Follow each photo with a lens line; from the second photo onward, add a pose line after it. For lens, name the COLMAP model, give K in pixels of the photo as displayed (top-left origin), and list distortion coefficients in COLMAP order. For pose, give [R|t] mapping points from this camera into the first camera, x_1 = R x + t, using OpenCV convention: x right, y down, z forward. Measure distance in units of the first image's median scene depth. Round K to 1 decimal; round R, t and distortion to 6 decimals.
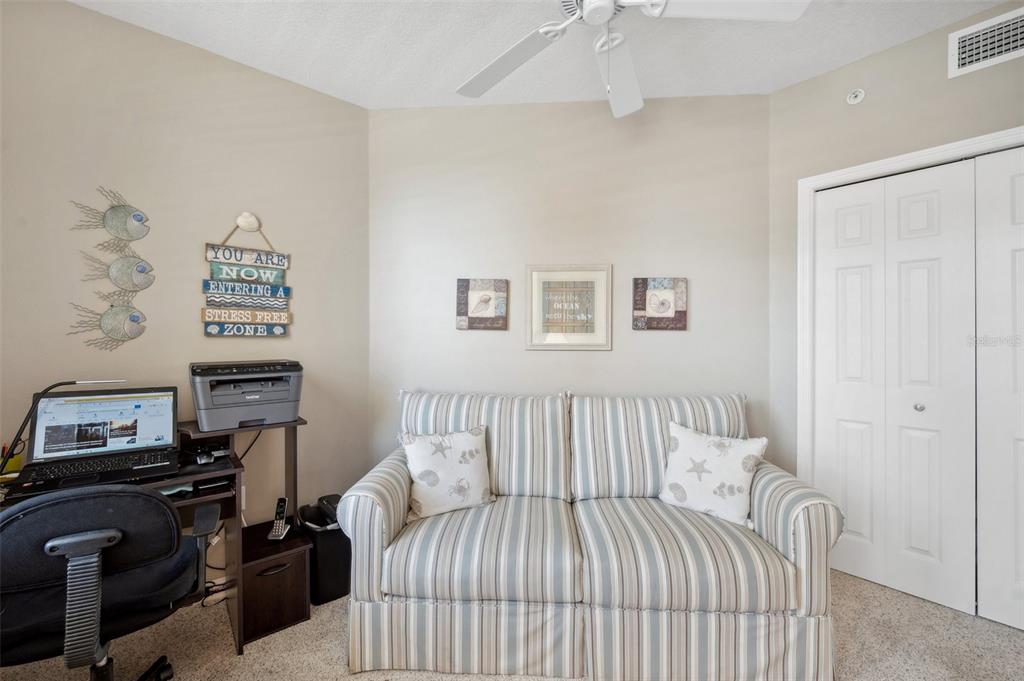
lens RADIAL K [[423.2, 0, 512.4], [0, 423.2, 336.6], [0, 0, 1]] dist [-0.000457, 0.000109]
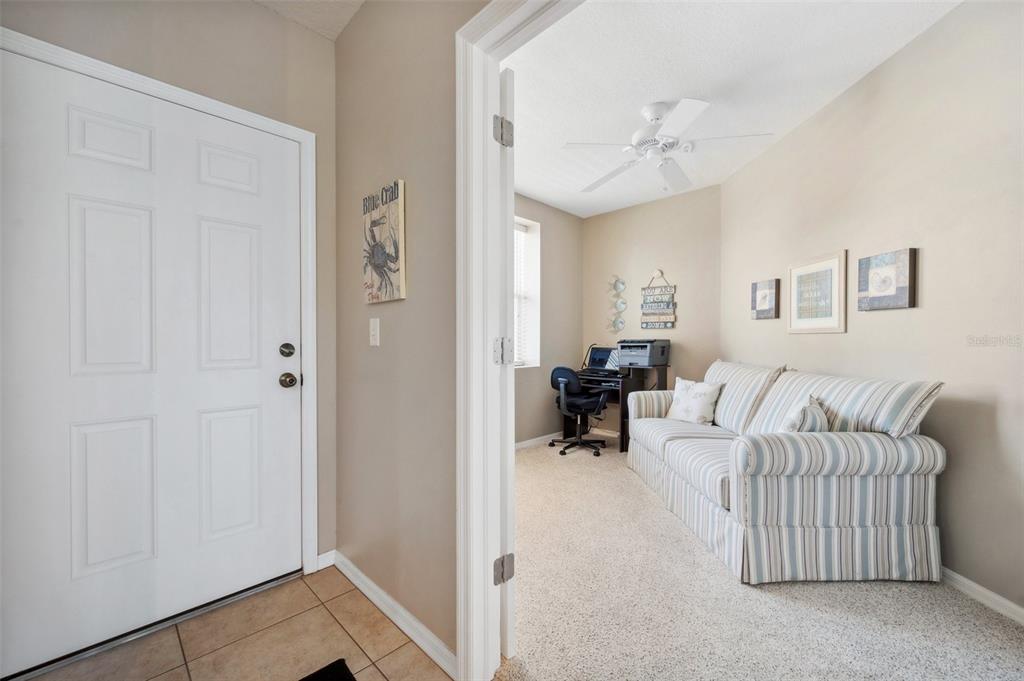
lens RADIAL K [[411.0, 0, 512.2], [0, 411.0, 342.4], [0, 0, 1]] dist [-0.001293, -0.001033]
pose [[0.062929, 0.006601, -0.997996, 1.307007], [0.002992, 0.999972, 0.006802, 0.051452], [0.998014, -0.003414, 0.062907, 0.141941]]
